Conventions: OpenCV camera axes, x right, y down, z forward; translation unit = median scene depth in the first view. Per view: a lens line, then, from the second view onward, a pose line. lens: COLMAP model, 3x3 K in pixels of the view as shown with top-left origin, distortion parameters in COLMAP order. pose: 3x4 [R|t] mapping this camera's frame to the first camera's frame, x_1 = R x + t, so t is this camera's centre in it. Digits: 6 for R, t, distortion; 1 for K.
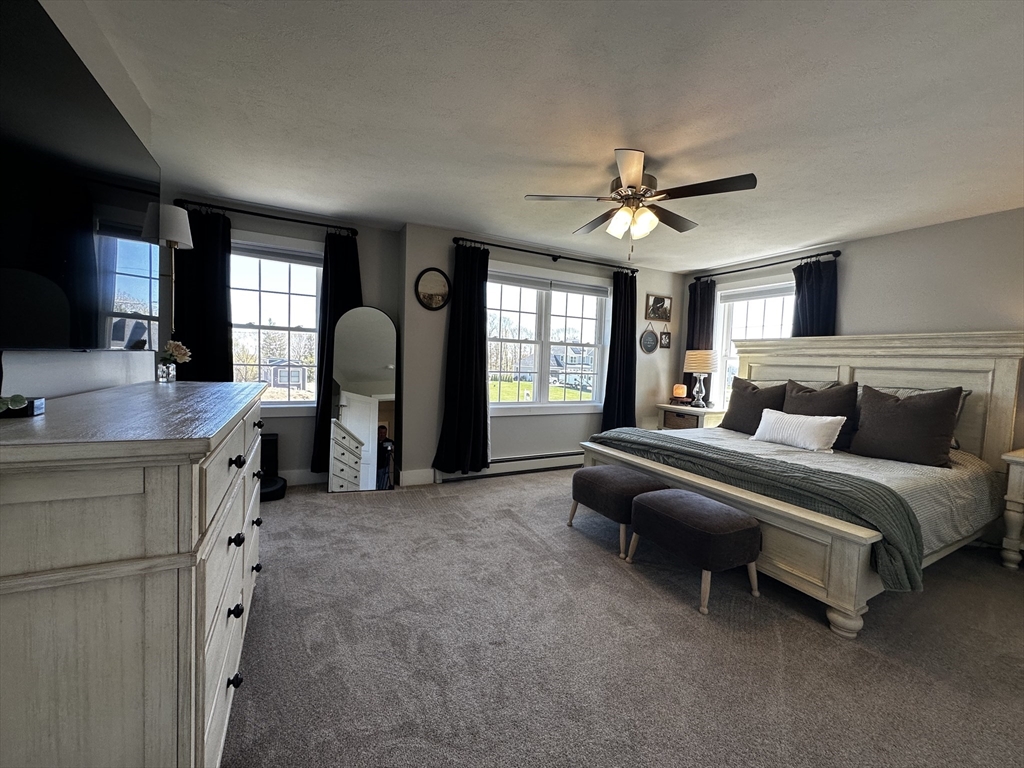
lens RADIAL K [[411.5, 0, 510.2], [0, 411.5, 378.0], [0, 0, 1]] dist [0.001908, -0.000216]
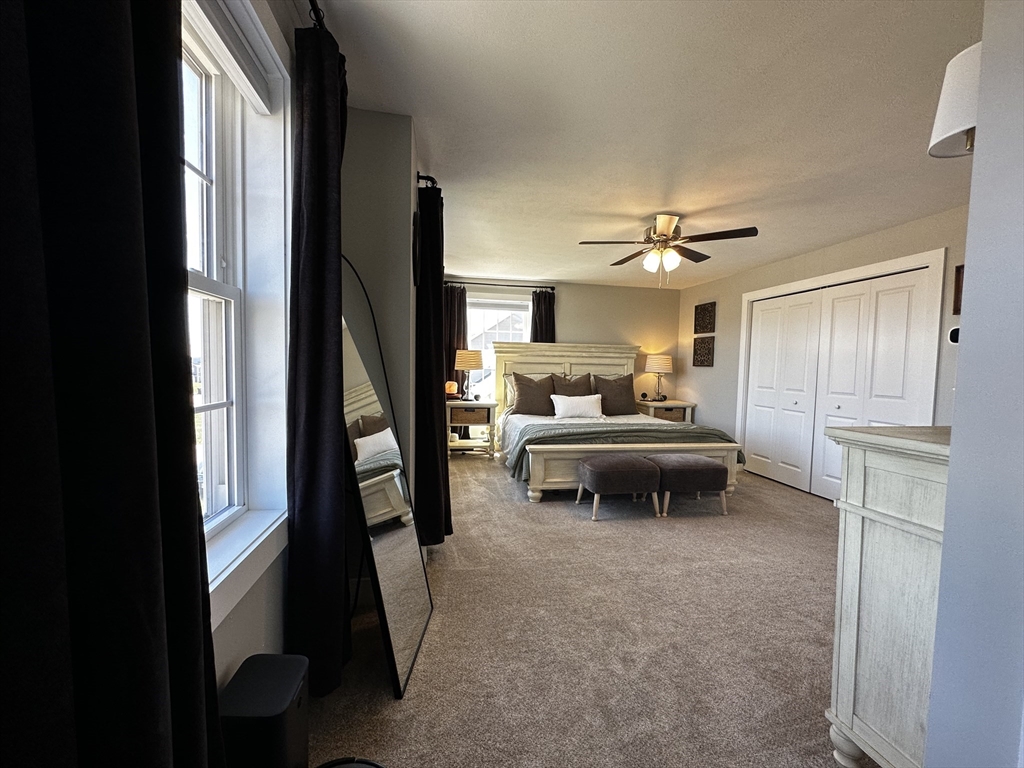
lens RADIAL K [[411.5, 0, 511.2], [0, 411.5, 385.3], [0, 0, 1]] dist [0.001908, -0.000216]
pose [[0.292246, -0.078243, 0.953137, -0.721559], [0.032596, 0.996883, 0.071839, -0.060286], [-0.955788, 0.010073, 0.293885, 0.705369]]
